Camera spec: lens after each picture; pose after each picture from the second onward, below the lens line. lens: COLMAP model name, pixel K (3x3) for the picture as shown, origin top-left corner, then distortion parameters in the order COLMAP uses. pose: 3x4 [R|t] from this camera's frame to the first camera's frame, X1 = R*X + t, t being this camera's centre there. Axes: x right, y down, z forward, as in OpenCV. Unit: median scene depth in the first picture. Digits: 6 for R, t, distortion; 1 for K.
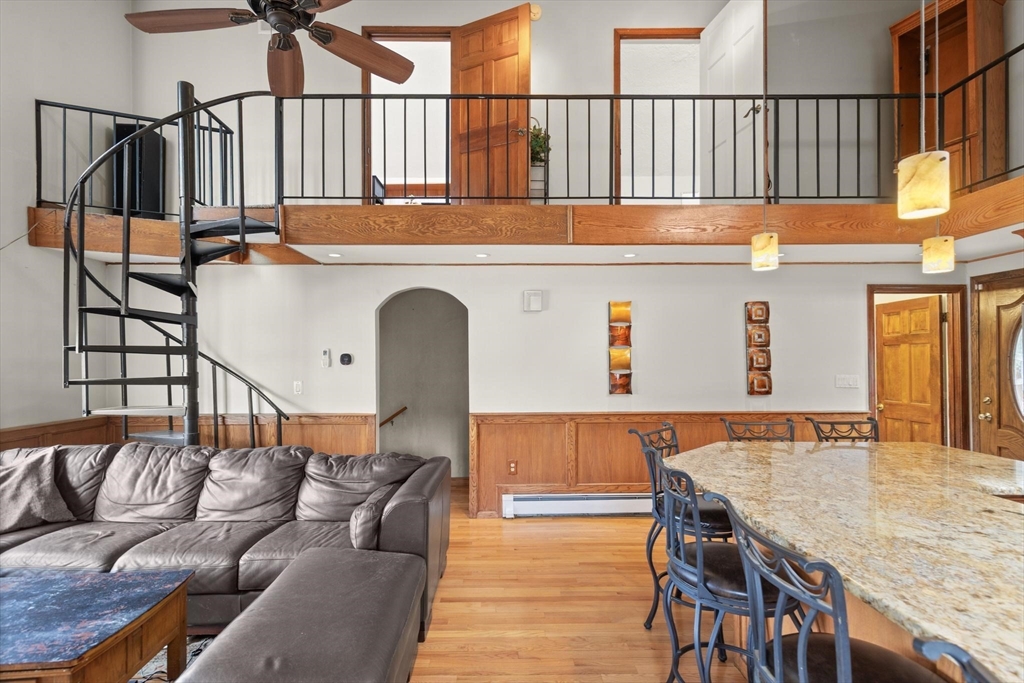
lens RADIAL K [[393.3, 0, 512.8], [0, 393.3, 354.0], [0, 0, 1]] dist [-0.000632, 0.000894]
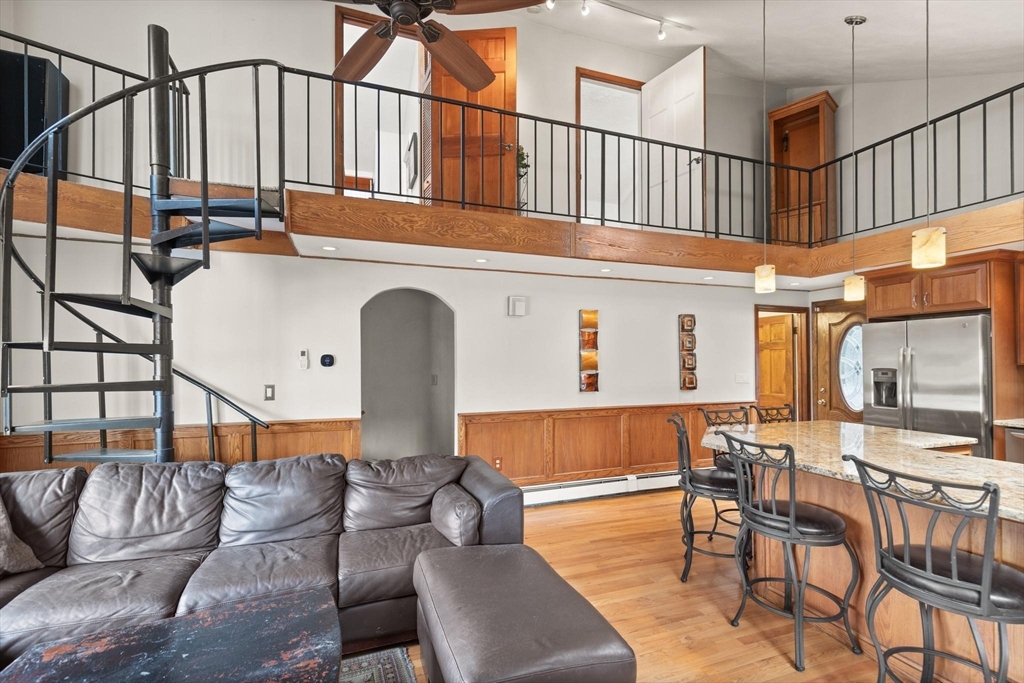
lens RADIAL K [[393.3, 0, 480.8], [0, 393.3, 354.7], [0, 0, 1]] dist [-0.000632, 0.000894]
pose [[0.957760, 0.006075, 0.287503, -0.365957], [-0.004796, 0.999975, -0.005155, 0.003001], [-0.287527, 0.003558, 0.957766, 0.006963]]
